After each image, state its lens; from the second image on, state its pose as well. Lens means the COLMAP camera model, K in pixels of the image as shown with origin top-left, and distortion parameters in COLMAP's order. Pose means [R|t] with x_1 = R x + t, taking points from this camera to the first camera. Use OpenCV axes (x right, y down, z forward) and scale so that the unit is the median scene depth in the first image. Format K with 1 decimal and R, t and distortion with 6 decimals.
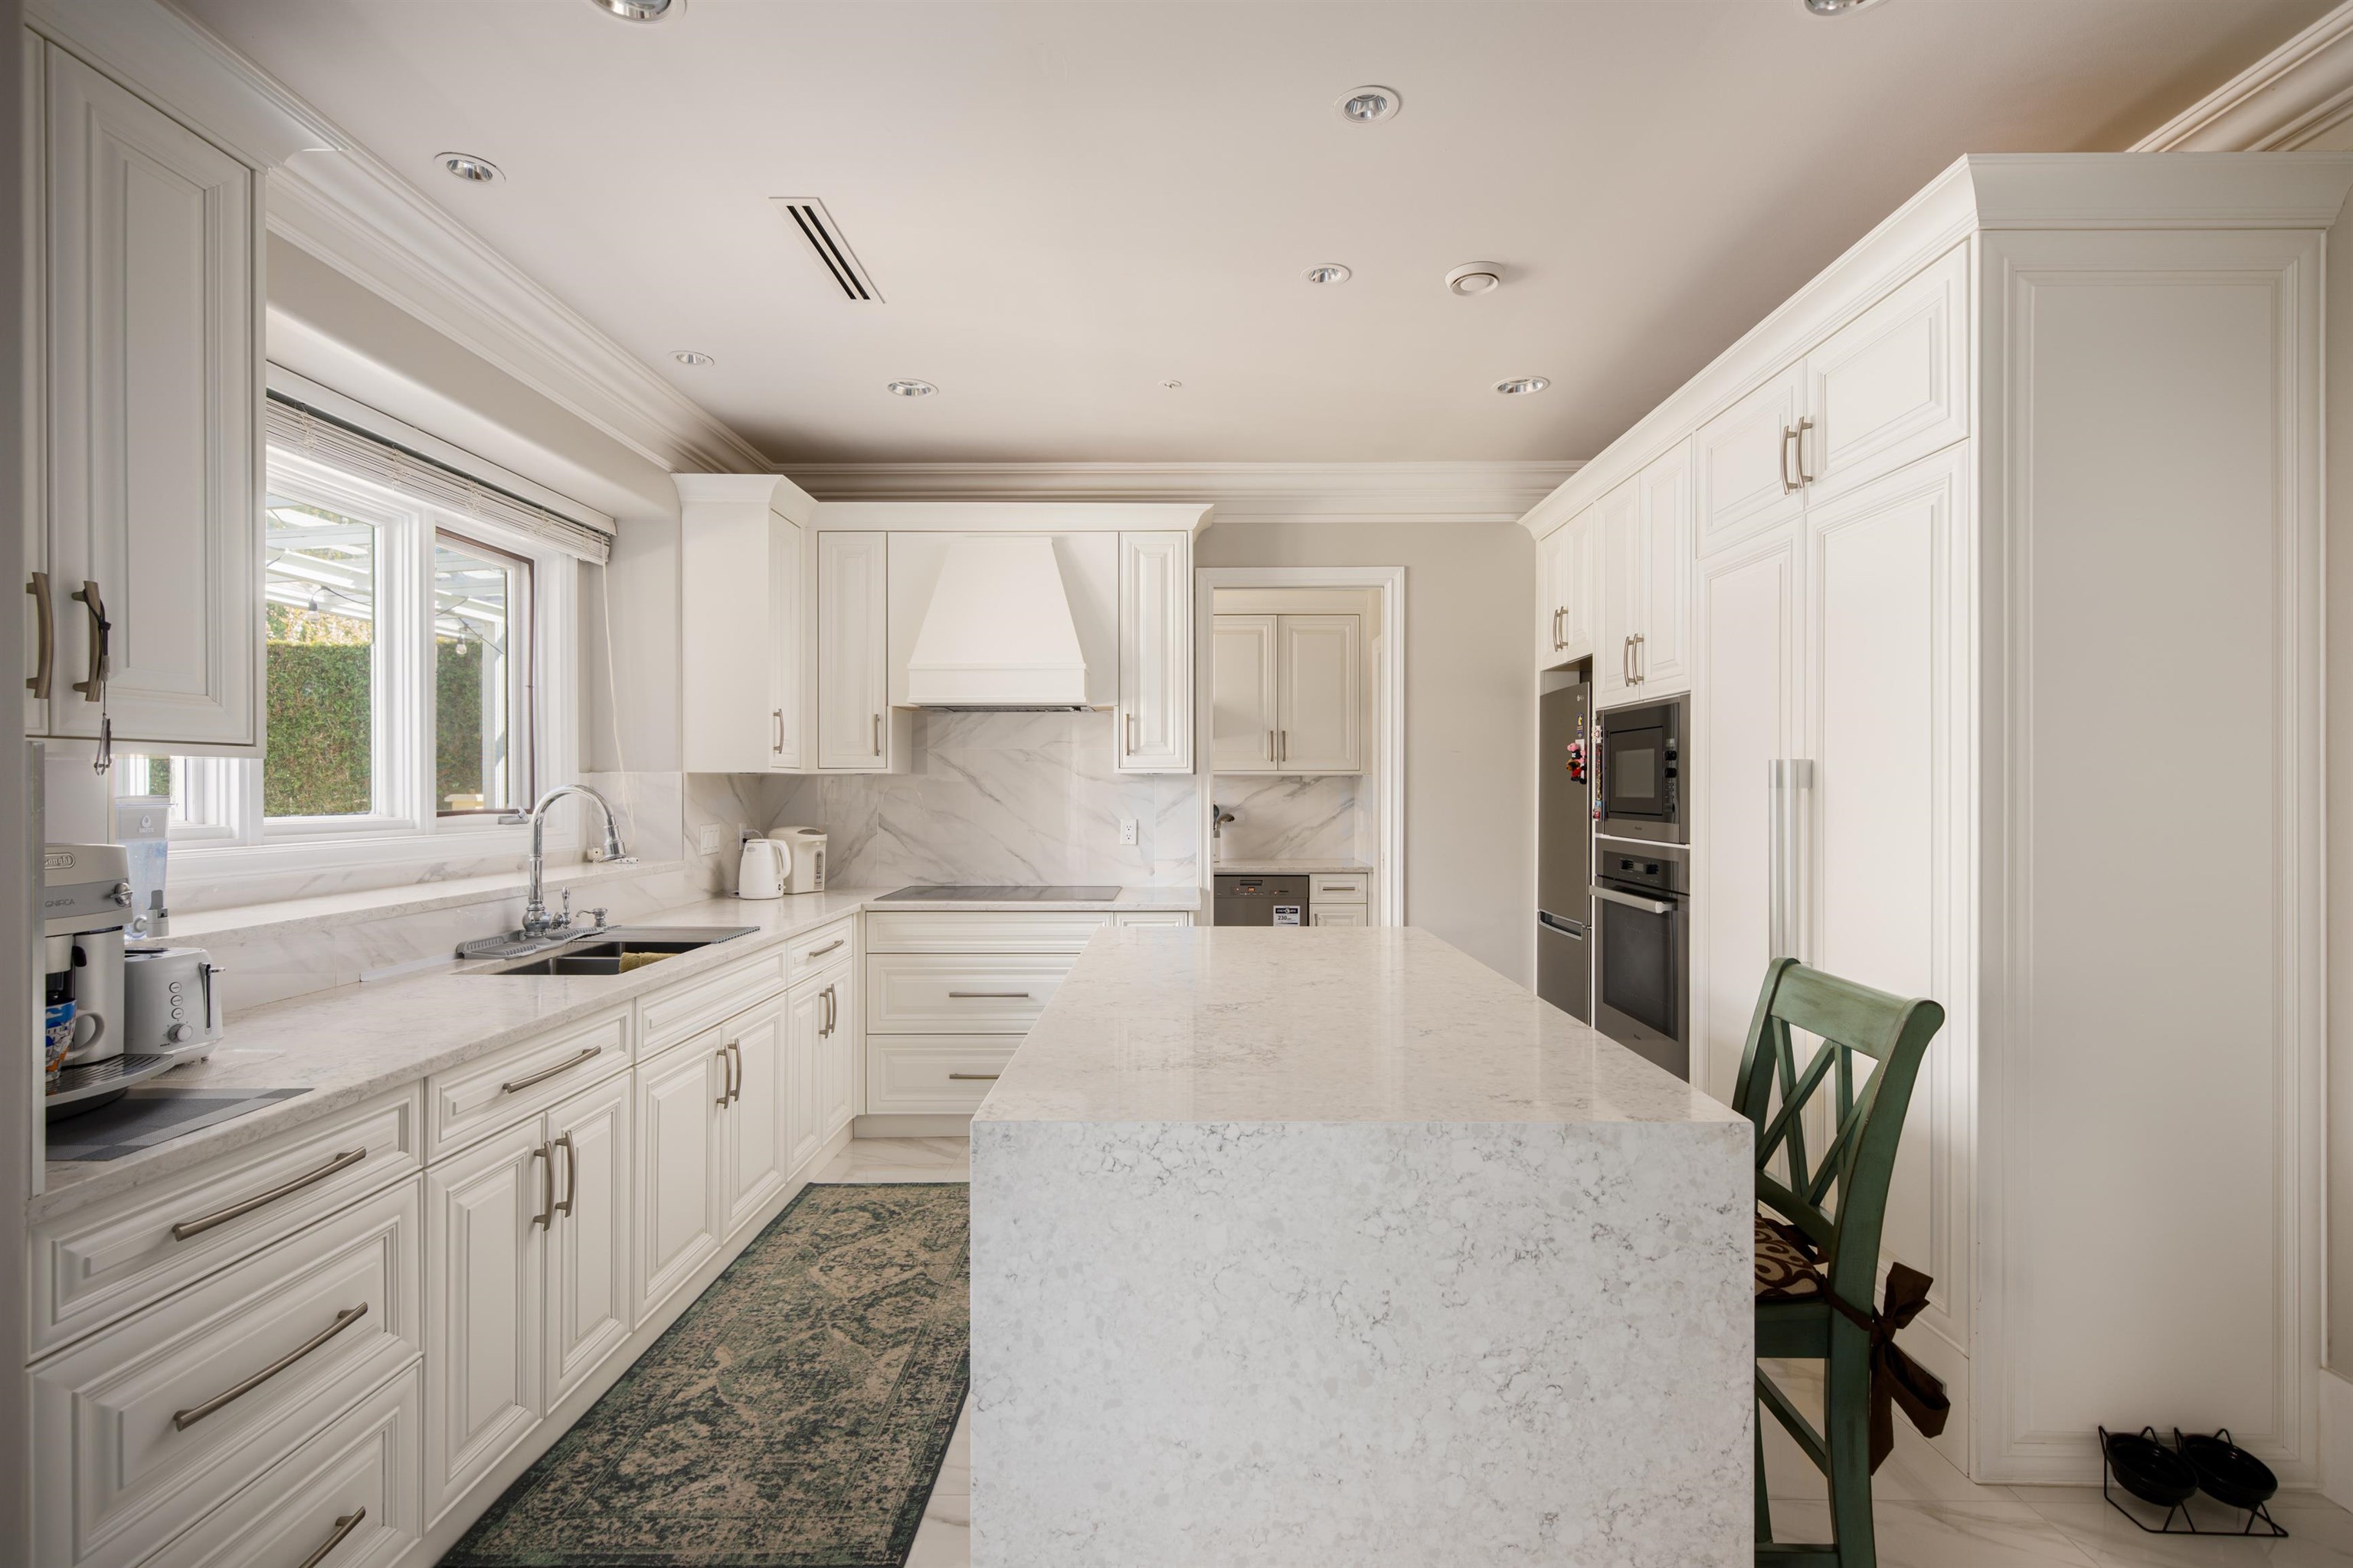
lens RADIAL K [[1082.4, 0, 1176.5], [0, 1082.4, 784.0], [0, 0, 1]] dist [0.003863, 0.000697]
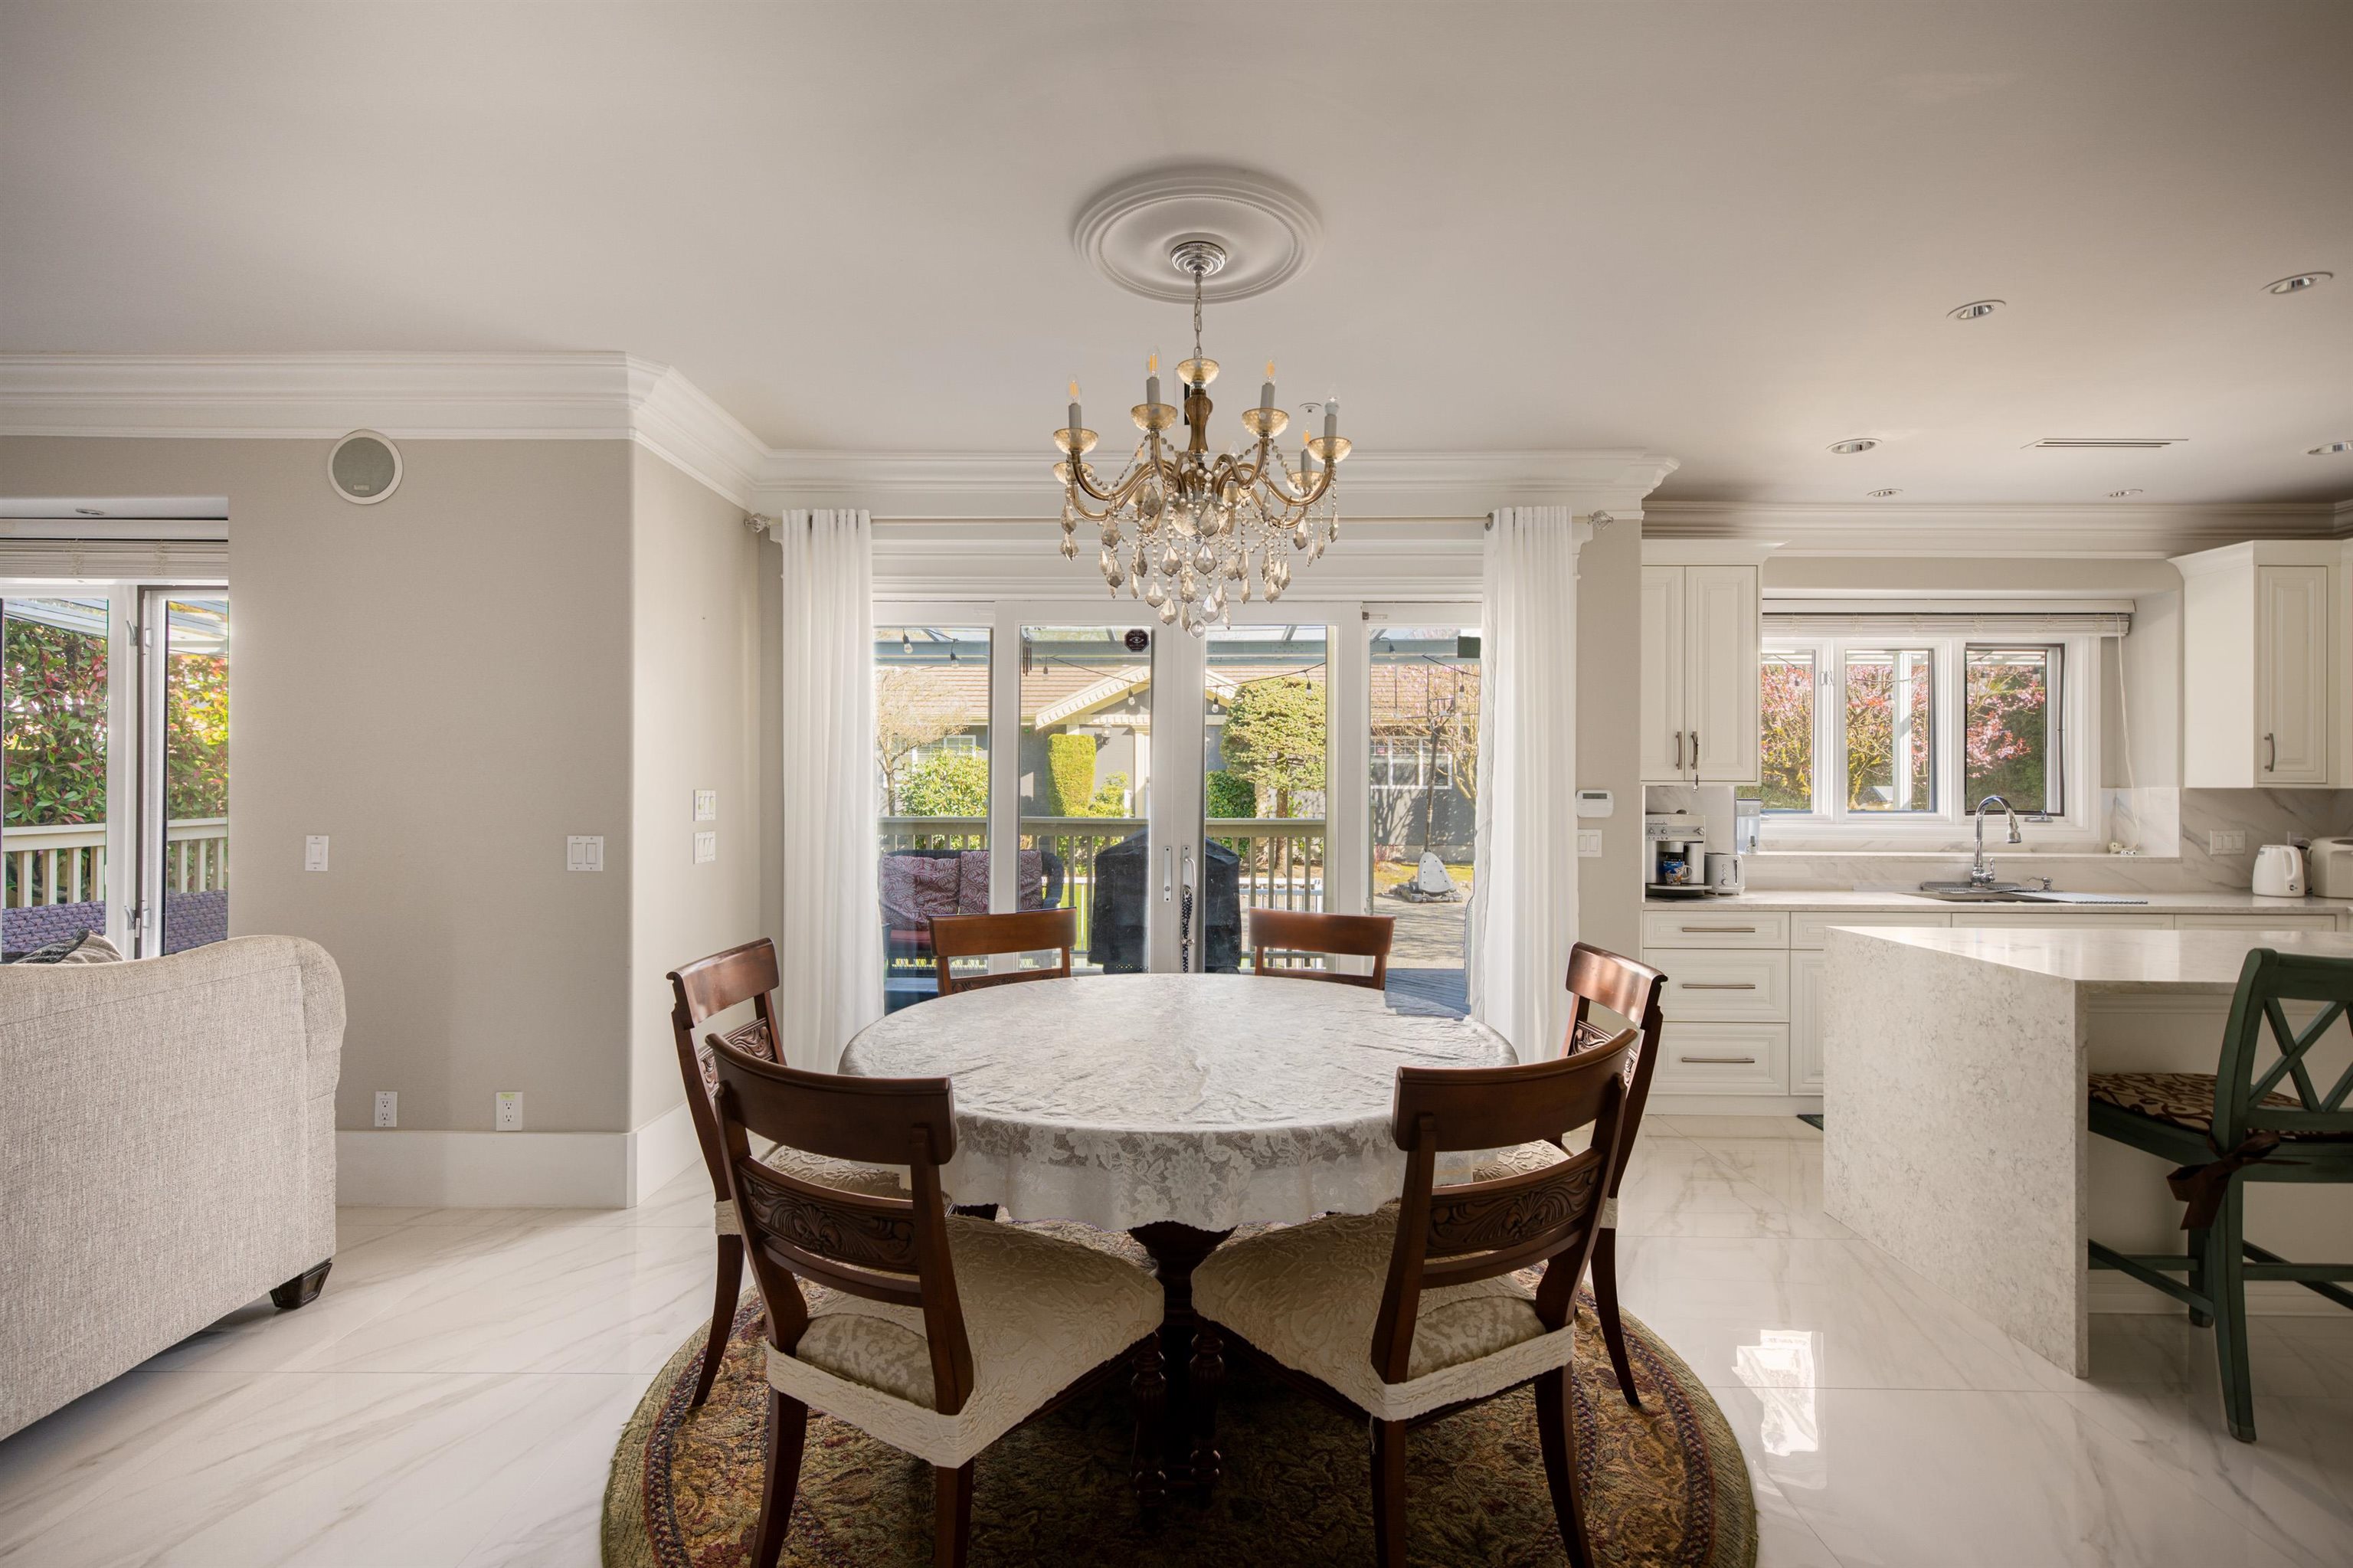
lens RADIAL K [[1052.9, 0, 1176.5], [0, 1052.9, 784.0], [0, 0, 1]] dist [-0.000606, -0.000112]
pose [[-0.003552, -0.005237, -0.999980, 1.119887], [-0.003131, 0.999981, -0.005226, -0.006993], [0.999989, 0.003113, -0.003568, -0.264989]]
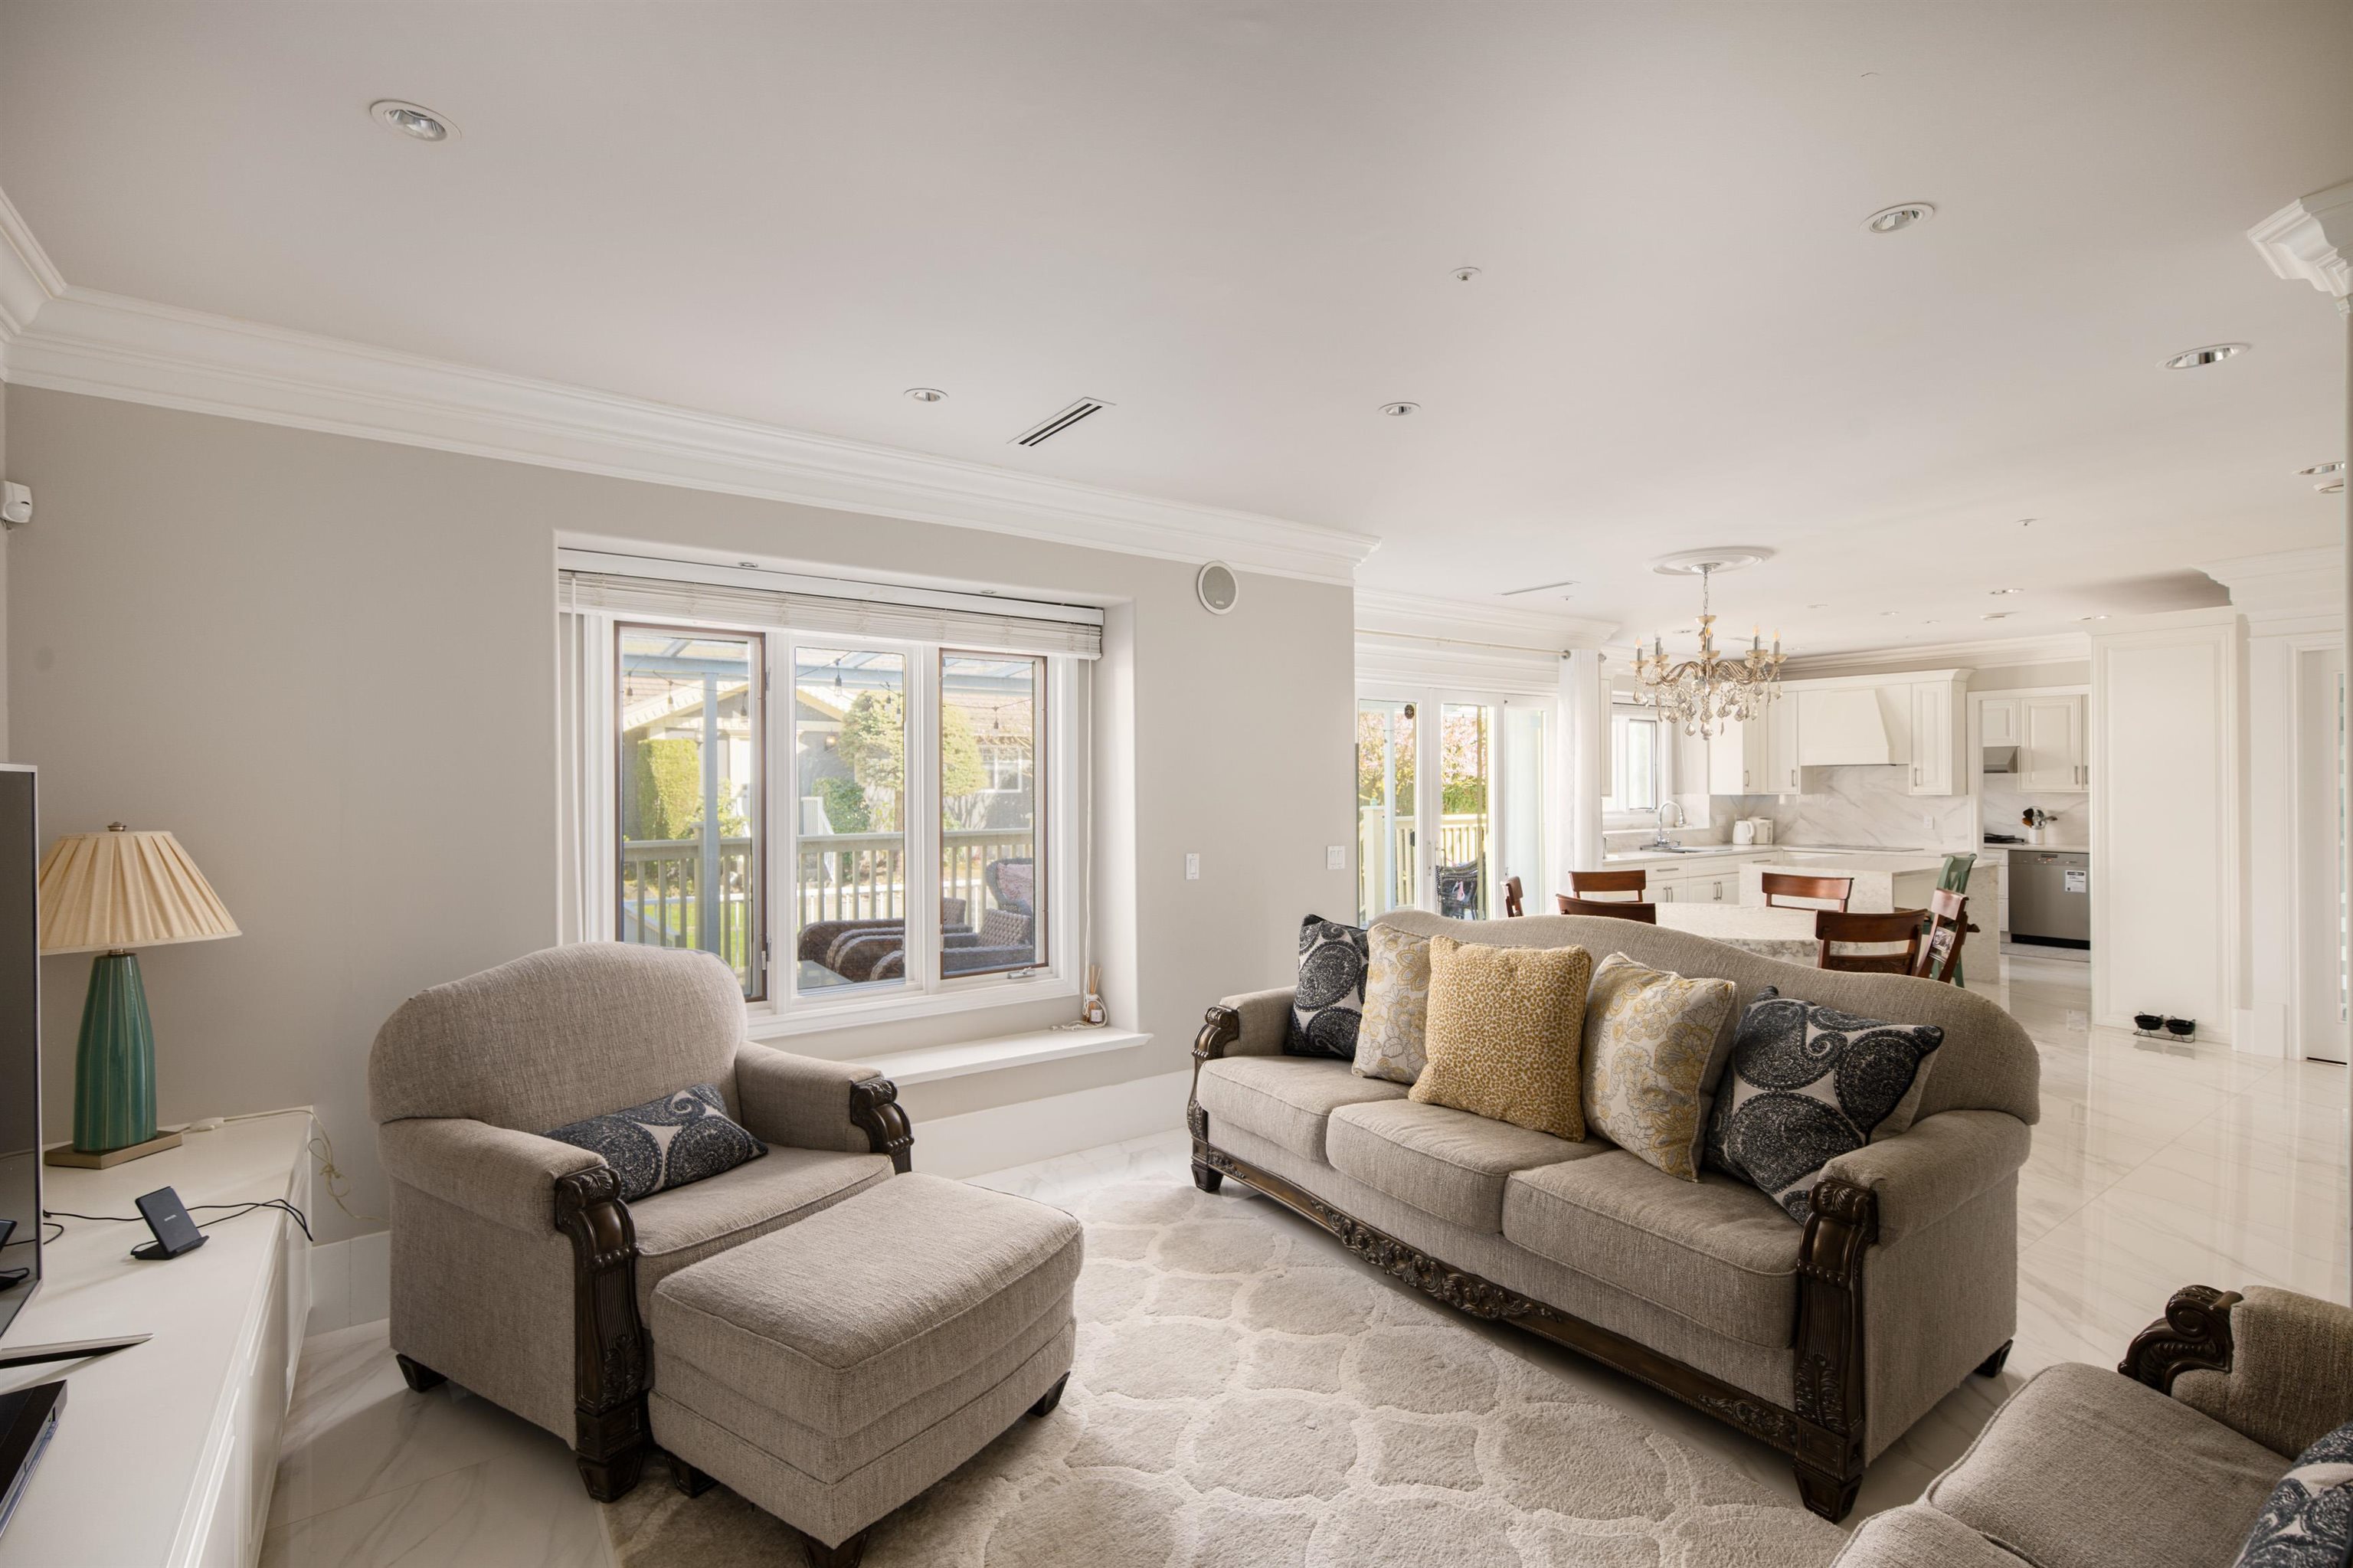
lens RADIAL K [[1052.9, 0, 1176.5], [0, 1052.9, 784.0], [0, 0, 1]] dist [-0.000606, -0.000112]
pose [[0.589361, -0.005219, -0.807853, 1.236687], [0.006303, 0.999978, -0.001862, -0.058615], [0.807845, -0.003994, 0.589382, -2.276288]]
